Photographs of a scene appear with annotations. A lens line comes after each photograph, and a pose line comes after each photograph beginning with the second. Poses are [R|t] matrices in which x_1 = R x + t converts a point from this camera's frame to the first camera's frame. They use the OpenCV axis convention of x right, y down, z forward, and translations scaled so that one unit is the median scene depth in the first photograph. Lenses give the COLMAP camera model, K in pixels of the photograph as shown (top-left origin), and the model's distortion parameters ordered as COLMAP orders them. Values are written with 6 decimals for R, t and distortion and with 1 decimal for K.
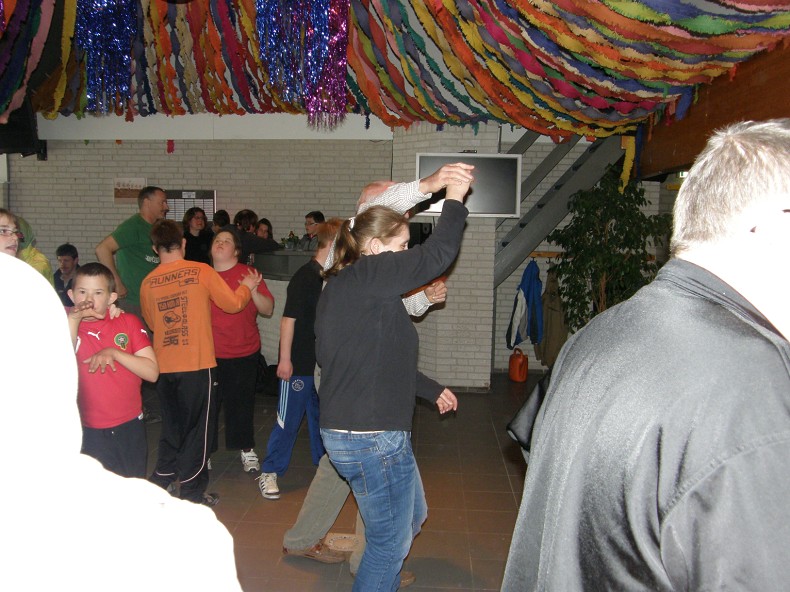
lens RADIAL K [[710.8, 0, 391.4], [0, 710.8, 300.9], [0, 0, 1]] dist [-0.110803, 0.164534]
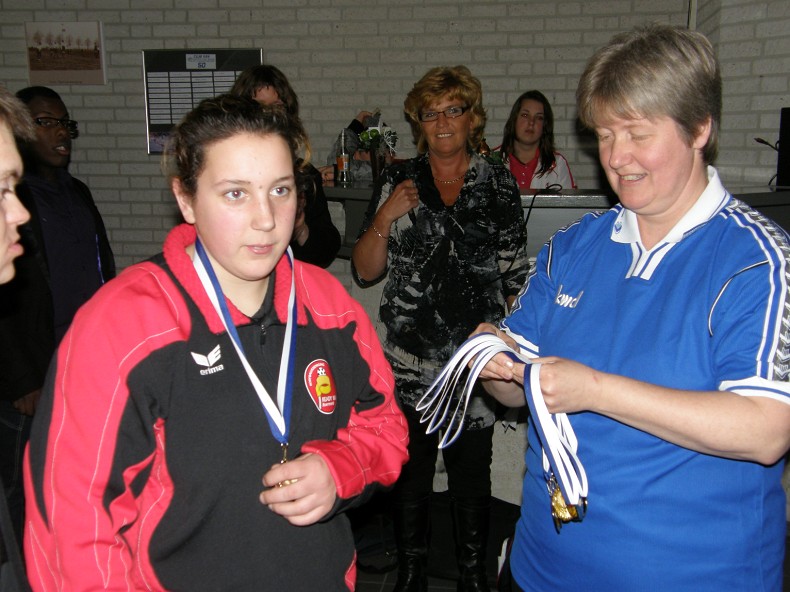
lens RADIAL K [[990.5, 0, 364.6], [0, 990.5, 302.6], [0, 0, 1]] dist [0.093650, 0.000000]
pose [[0.995717, -0.007022, -0.092187, -0.134008], [0.011905, 0.998548, 0.052531, -0.034122], [0.091685, -0.053404, 0.994355, 0.397369]]
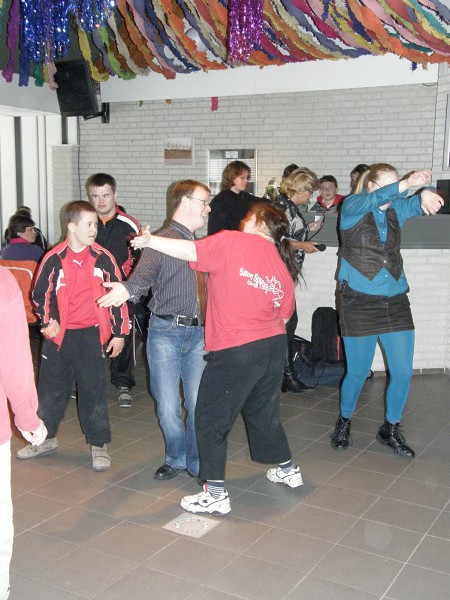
lens RADIAL K [[752.3, 0, 226.4], [0, 752.3, 305.4], [0, 0, 1]] dist [0.093650, 0.000000]
pose [[0.896348, 0.064268, -0.438668, 0.178677], [-0.048144, 0.997696, 0.047795, 0.007271], [0.440729, -0.021722, 0.897377, 0.059824]]
